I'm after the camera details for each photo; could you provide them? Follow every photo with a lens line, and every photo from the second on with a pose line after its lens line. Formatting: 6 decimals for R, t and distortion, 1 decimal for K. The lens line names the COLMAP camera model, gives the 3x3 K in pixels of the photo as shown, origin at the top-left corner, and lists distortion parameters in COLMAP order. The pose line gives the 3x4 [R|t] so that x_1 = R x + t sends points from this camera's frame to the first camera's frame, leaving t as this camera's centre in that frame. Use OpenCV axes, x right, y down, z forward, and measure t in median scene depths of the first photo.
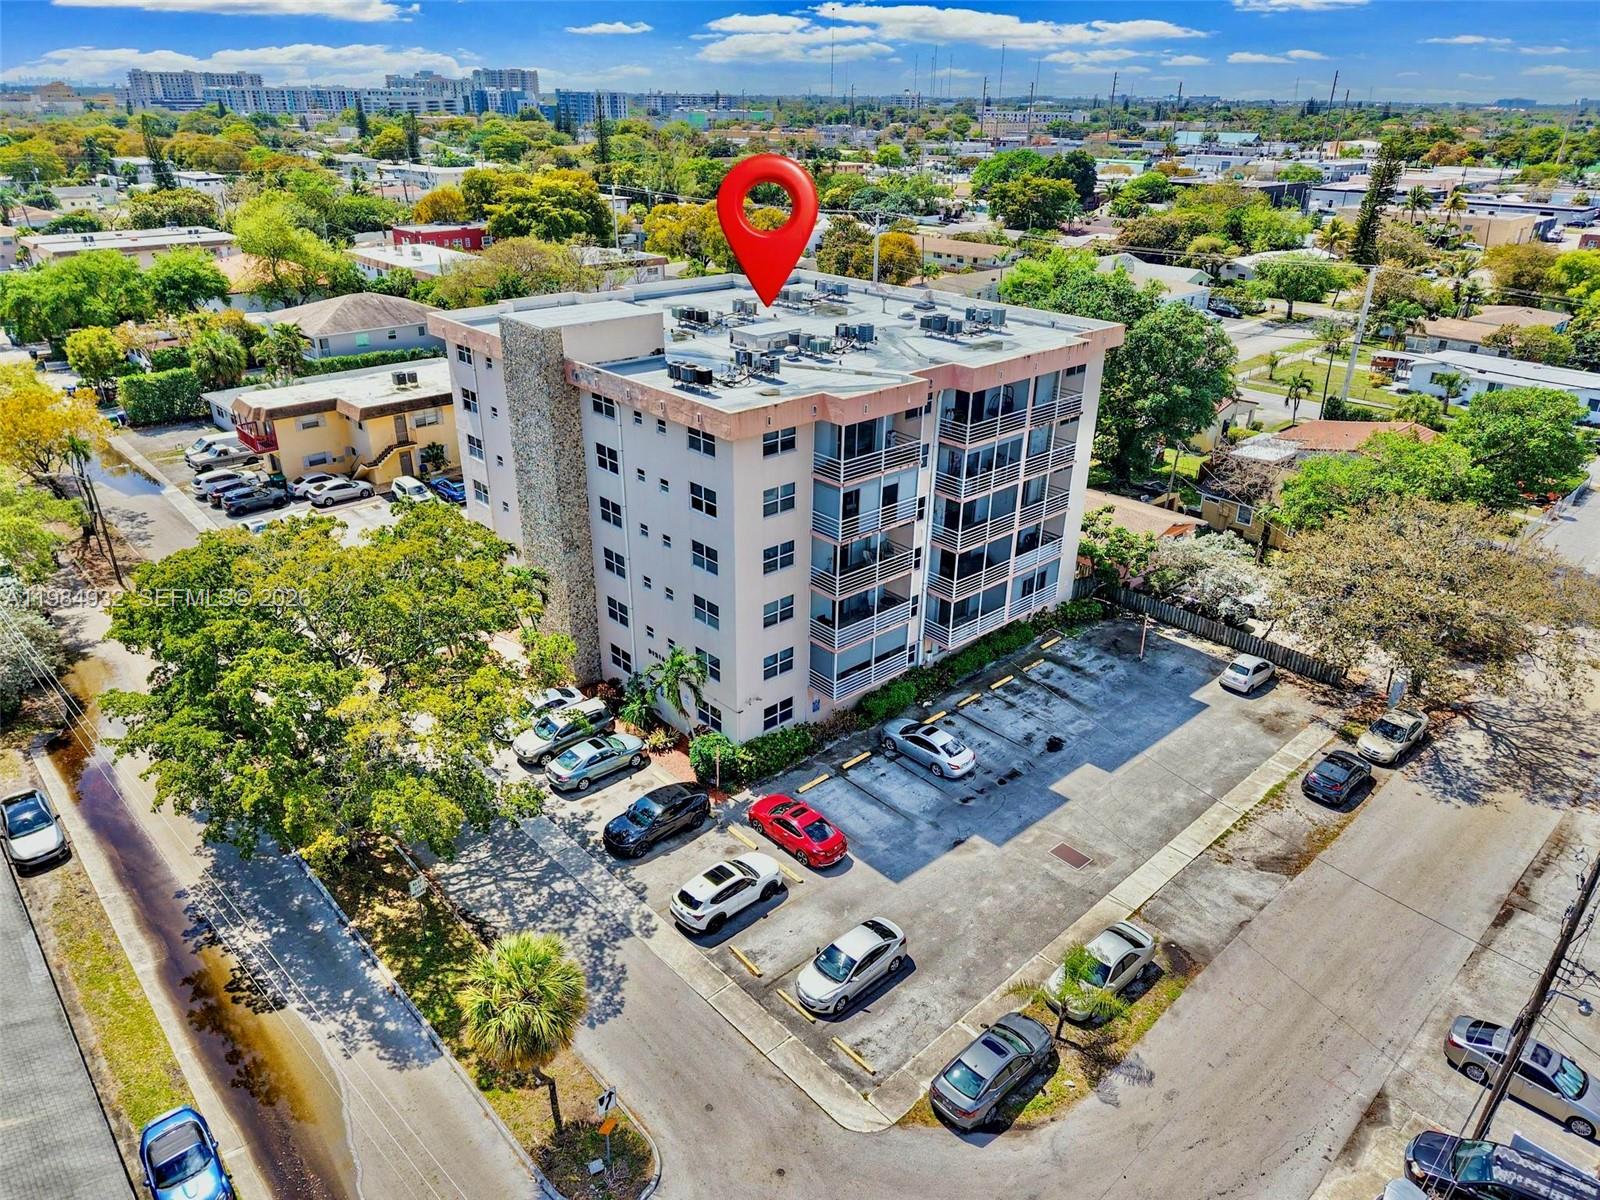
lens RADIAL K [[1066.2, 0, 800.8], [0, 1066.2, 603.8], [0, 0, 1]] dist [0.013193, -0.003124]
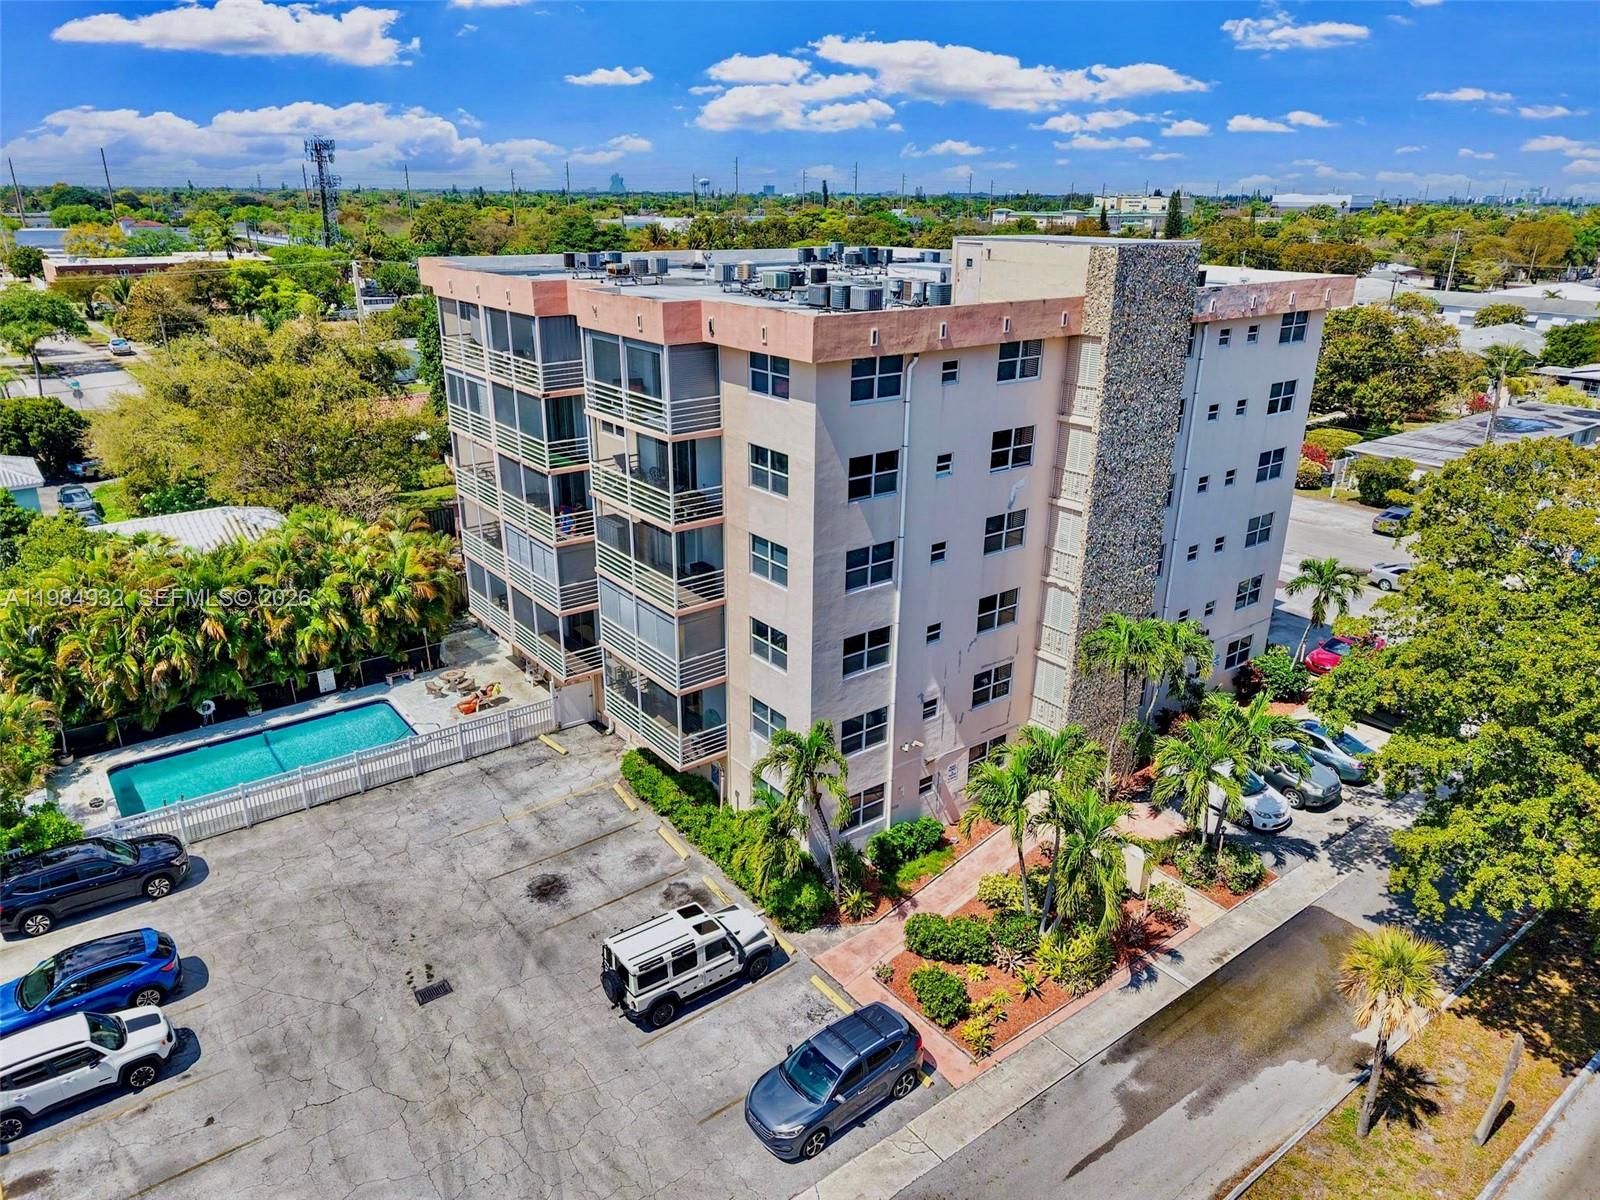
lens RADIAL K [[1066.2, 0, 801.2], [0, 1066.2, 603.4], [0, 0, 1]] dist [0.013193, -0.003124]
pose [[0.096015, -0.369022, 0.924448, -0.929906], [0.421425, 0.856463, 0.298113, -0.351408], [-0.901766, 0.360962, 0.237748, 1.089084]]
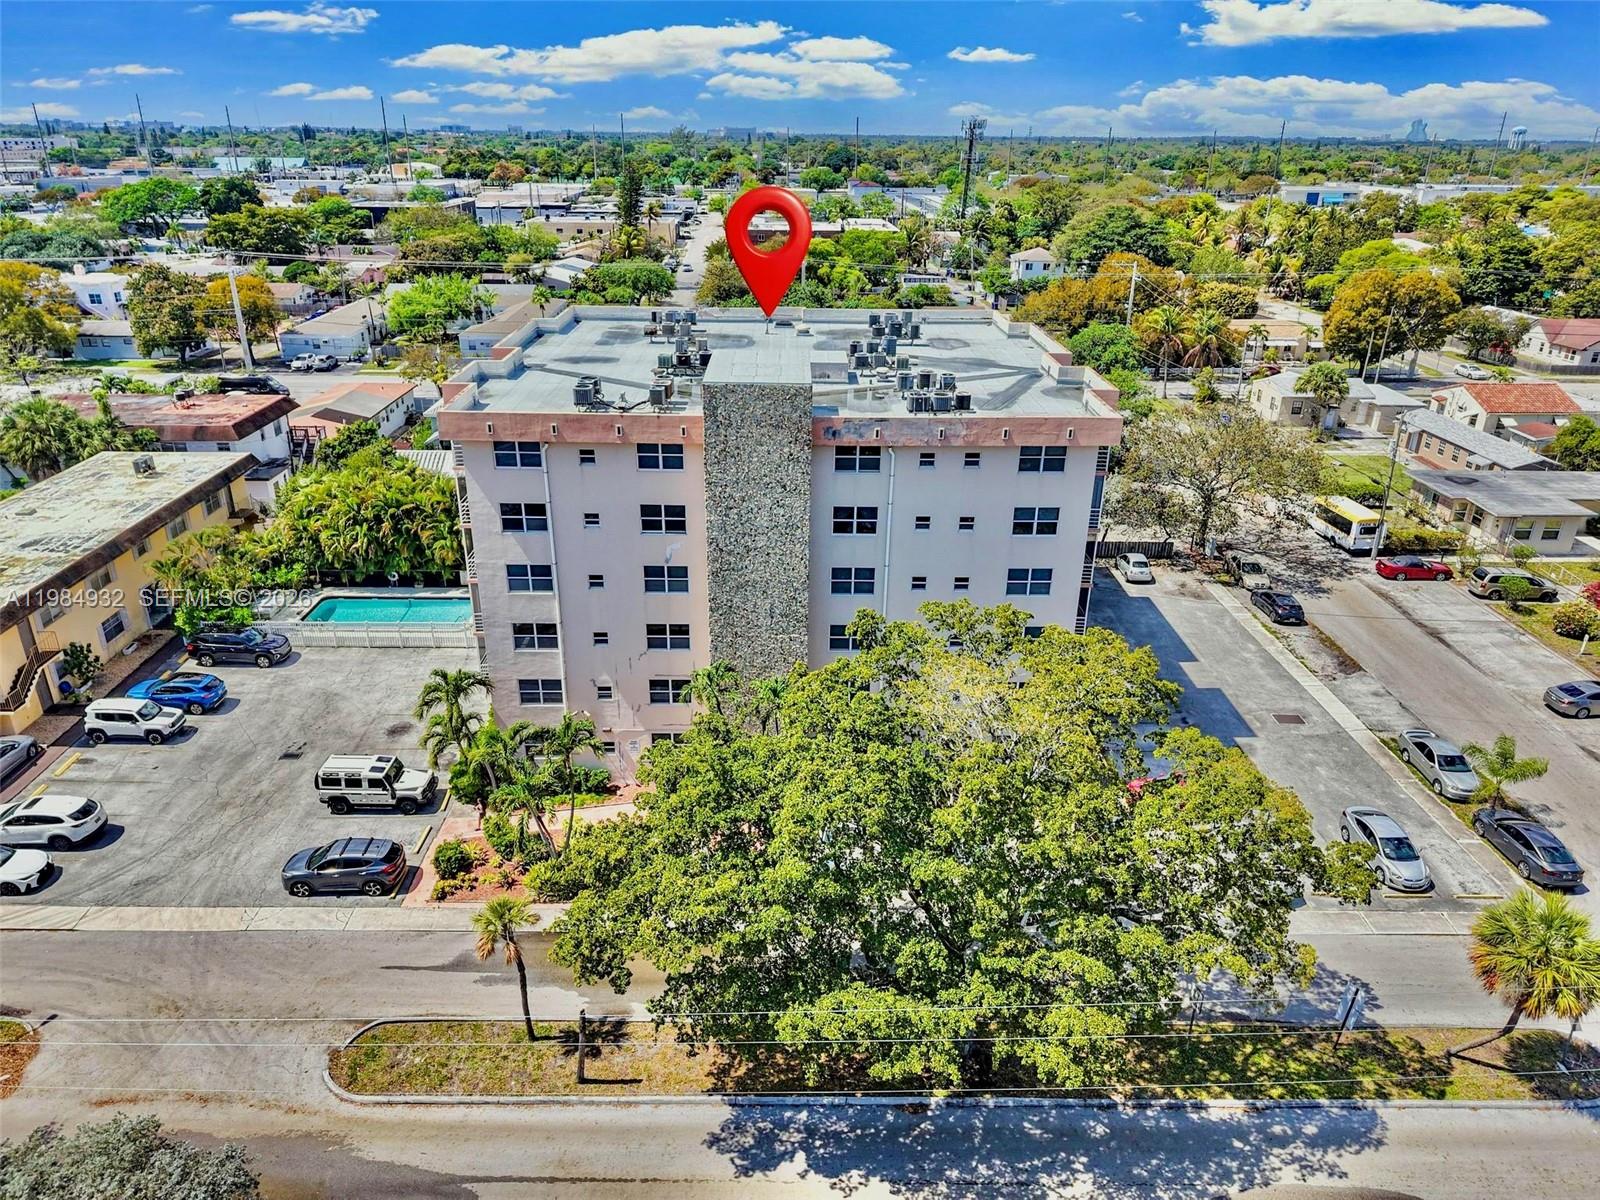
lens RADIAL K [[1066.2, 0, 797.3], [0, 1066.2, 596.8], [0, 0, 1]] dist [0.013193, -0.003124]
pose [[0.672443, -0.299223, 0.676969, -0.813003], [0.316194, 0.943111, 0.102779, -0.180013], [-0.669210, 0.144940, 0.728800, 0.403697]]
